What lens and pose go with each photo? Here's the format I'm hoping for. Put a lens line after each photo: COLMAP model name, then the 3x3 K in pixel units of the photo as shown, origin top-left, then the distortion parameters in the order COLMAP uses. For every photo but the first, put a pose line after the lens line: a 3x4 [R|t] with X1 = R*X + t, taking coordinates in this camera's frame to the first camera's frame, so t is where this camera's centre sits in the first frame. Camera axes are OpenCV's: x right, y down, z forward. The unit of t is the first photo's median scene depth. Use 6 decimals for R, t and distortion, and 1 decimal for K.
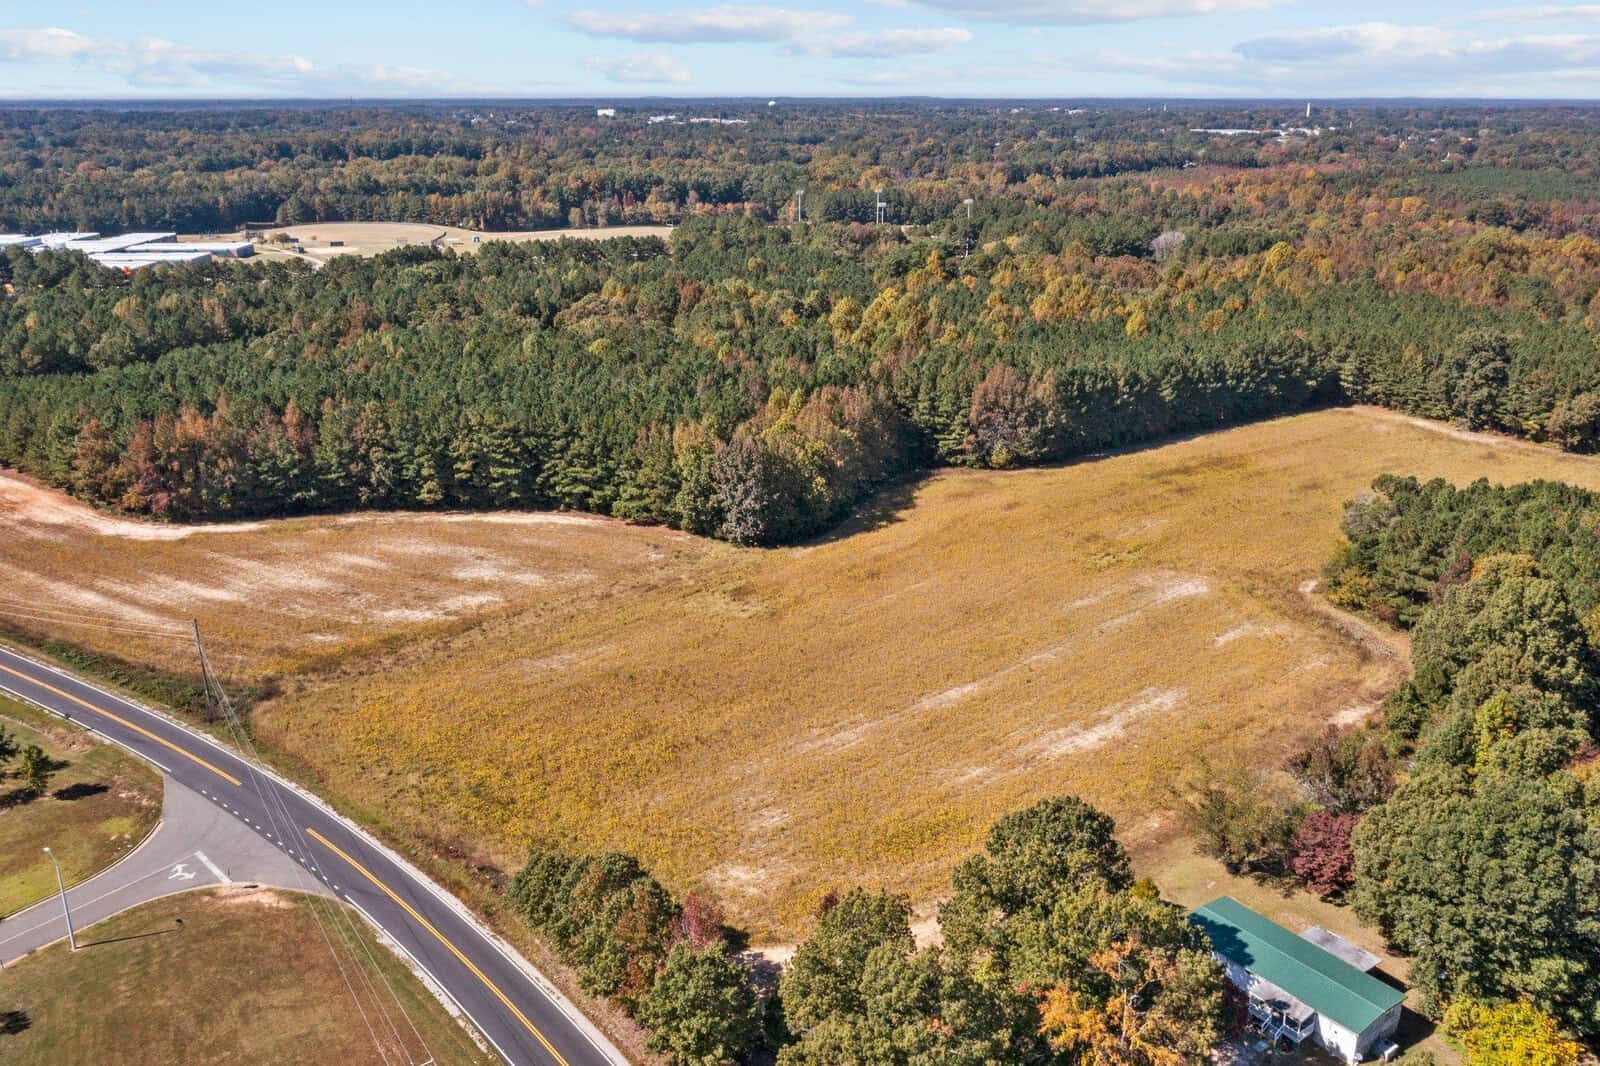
lens RADIAL K [[1282.8, 0, 808.0], [0, 1282.8, 533.5], [0, 0, 1]] dist [-0.012138, 0.005930]
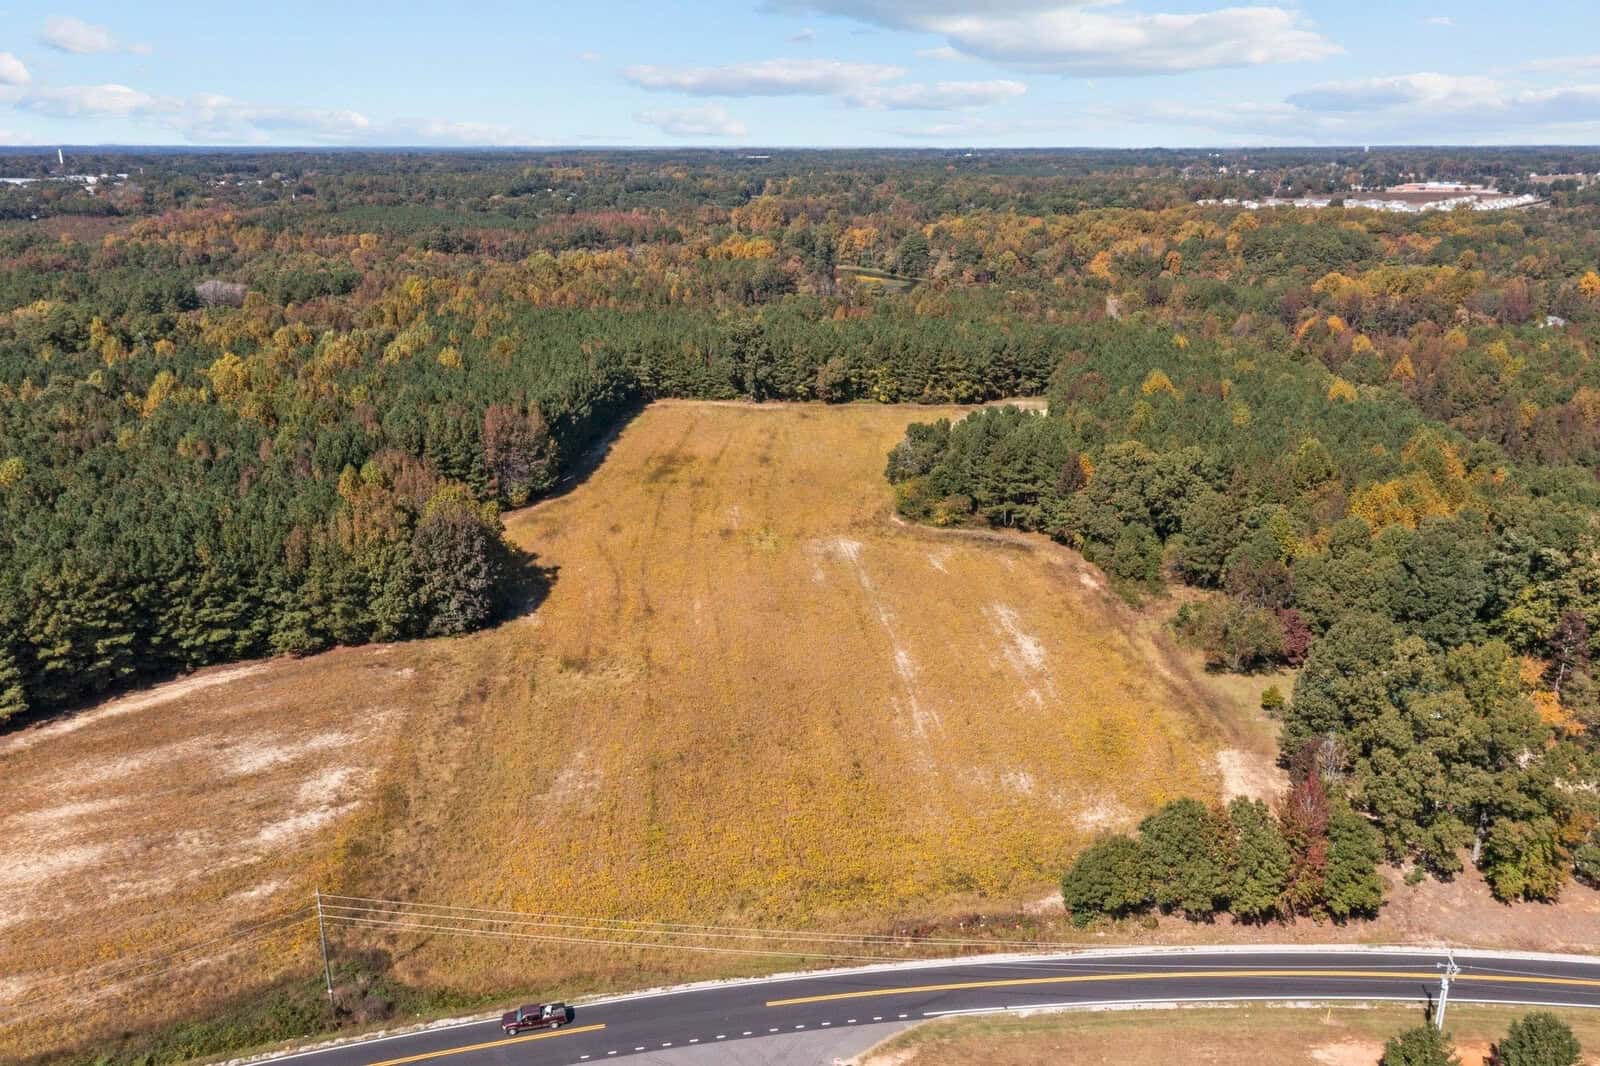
lens RADIAL K [[1282.8, 0, 808.0], [0, 1282.8, 533.5], [0, 0, 1]] dist [-0.012138, 0.005930]
pose [[0.607997, -0.231344, 0.759487, -0.529919], [0.256628, 0.962519, 0.087749, -0.069688], [-0.751320, 0.141554, 0.644577, 0.237450]]
